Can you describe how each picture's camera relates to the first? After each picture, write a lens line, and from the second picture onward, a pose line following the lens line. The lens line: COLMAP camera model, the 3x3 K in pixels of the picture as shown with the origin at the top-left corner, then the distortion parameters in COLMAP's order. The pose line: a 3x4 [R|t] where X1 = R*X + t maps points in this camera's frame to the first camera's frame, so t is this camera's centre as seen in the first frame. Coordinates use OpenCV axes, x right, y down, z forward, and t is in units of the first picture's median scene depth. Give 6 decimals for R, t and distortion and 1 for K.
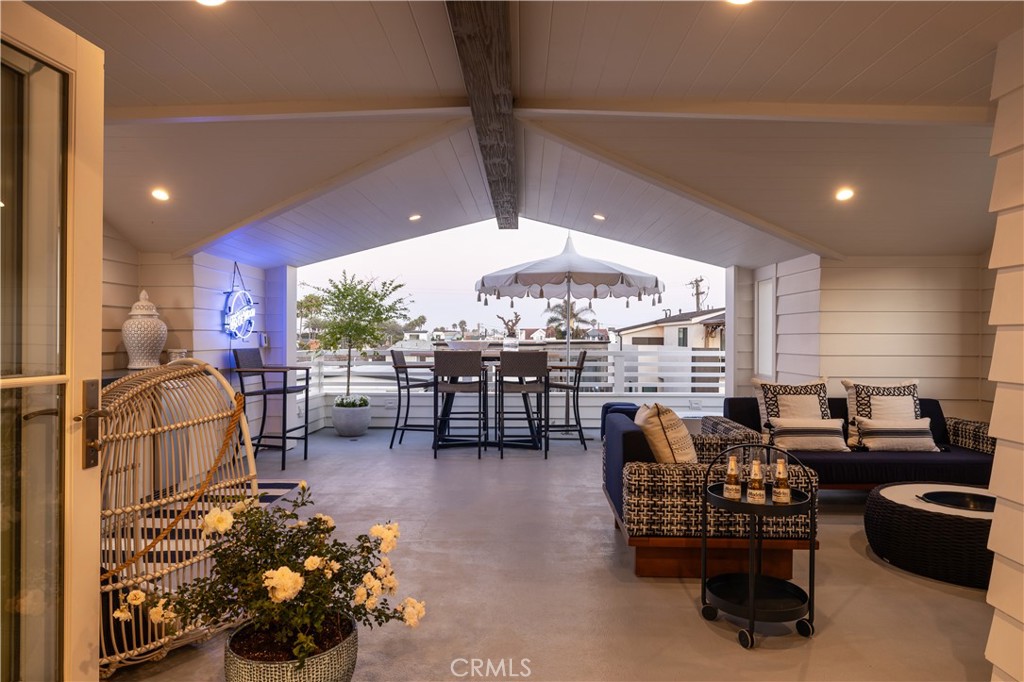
lens RADIAL K [[641.3, 0, 514.1], [0, 641.3, 342.5], [0, 0, 1]] dist [-0.002196, -0.000067]
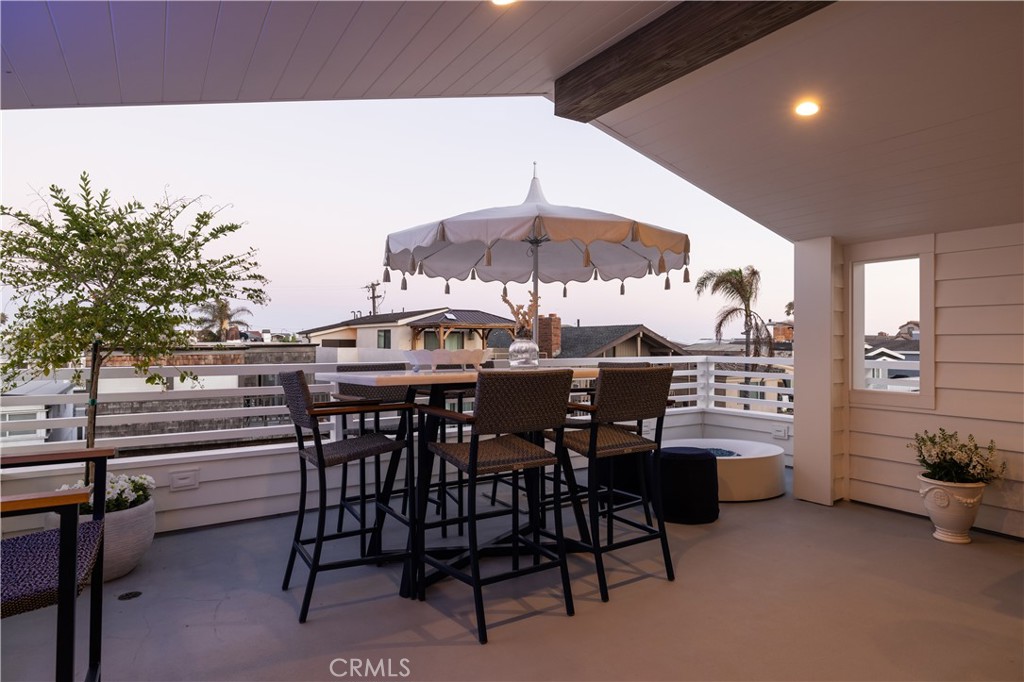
lens RADIAL K [[573.5, 0, 509.1], [0, 573.5, 338.6], [0, 0, 1]] dist [0.001840, 0.003479]
pose [[0.829464, 0.000802, 0.558560, -0.076471], [0.004654, 0.999954, -0.008347, -0.001239], [-0.558541, 0.009523, 0.829422, 0.171298]]
